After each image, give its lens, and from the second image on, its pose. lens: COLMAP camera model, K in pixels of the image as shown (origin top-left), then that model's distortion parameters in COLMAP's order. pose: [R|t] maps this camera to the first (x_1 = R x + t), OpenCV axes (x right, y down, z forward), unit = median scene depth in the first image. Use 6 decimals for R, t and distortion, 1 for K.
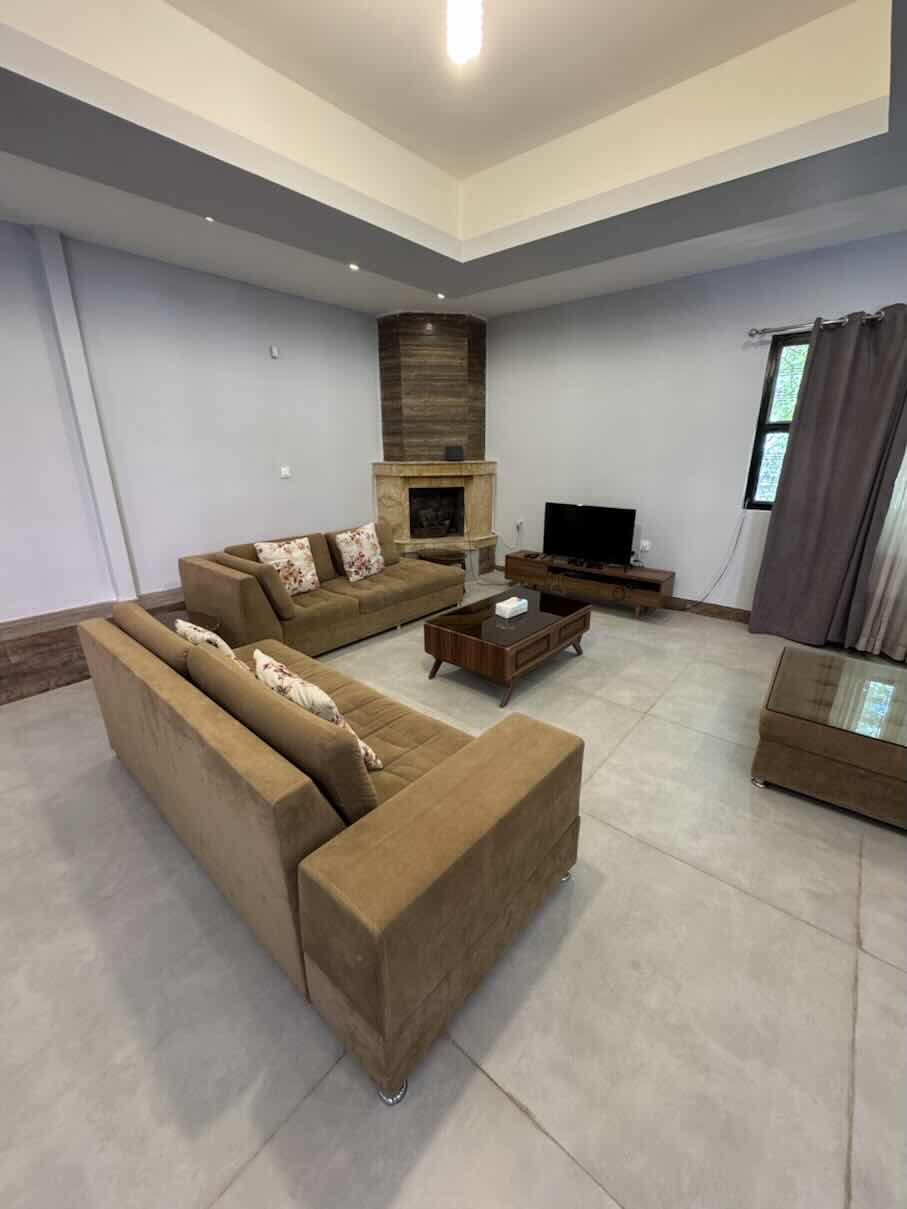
lens RADIAL K [[483.3, 0, 450.1], [0, 483.3, 600.3], [0, 0, 1]] dist [-0.001340, 0.000214]
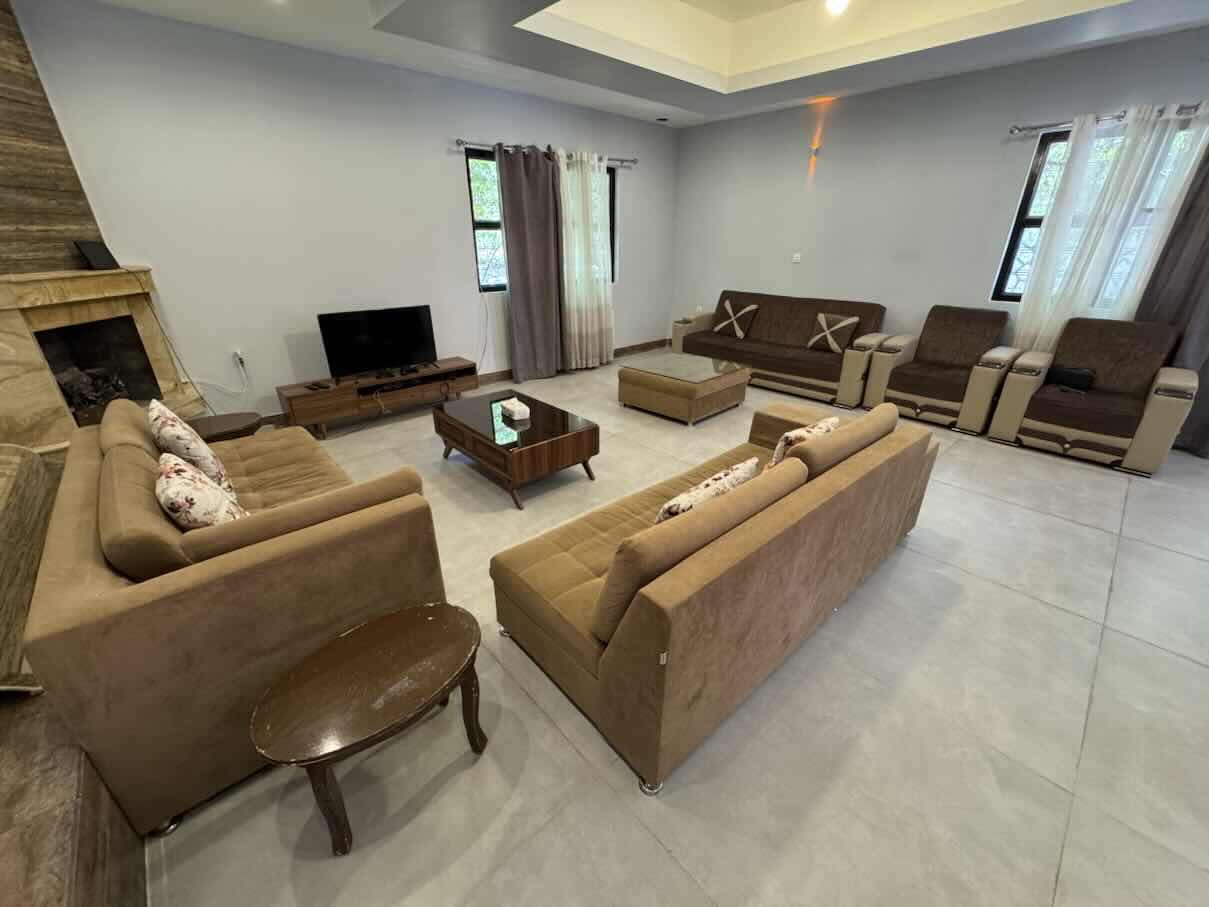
lens RADIAL K [[483.3, 0, 606.0], [0, 483.3, 452.4], [0, 0, 1]] dist [-0.001340, 0.000214]
pose [[0.112298, -0.398126, 0.910431, -0.630769], [0.300263, 0.886991, 0.350840, -0.157923], [-0.947223, 0.233970, 0.219150, 0.493742]]
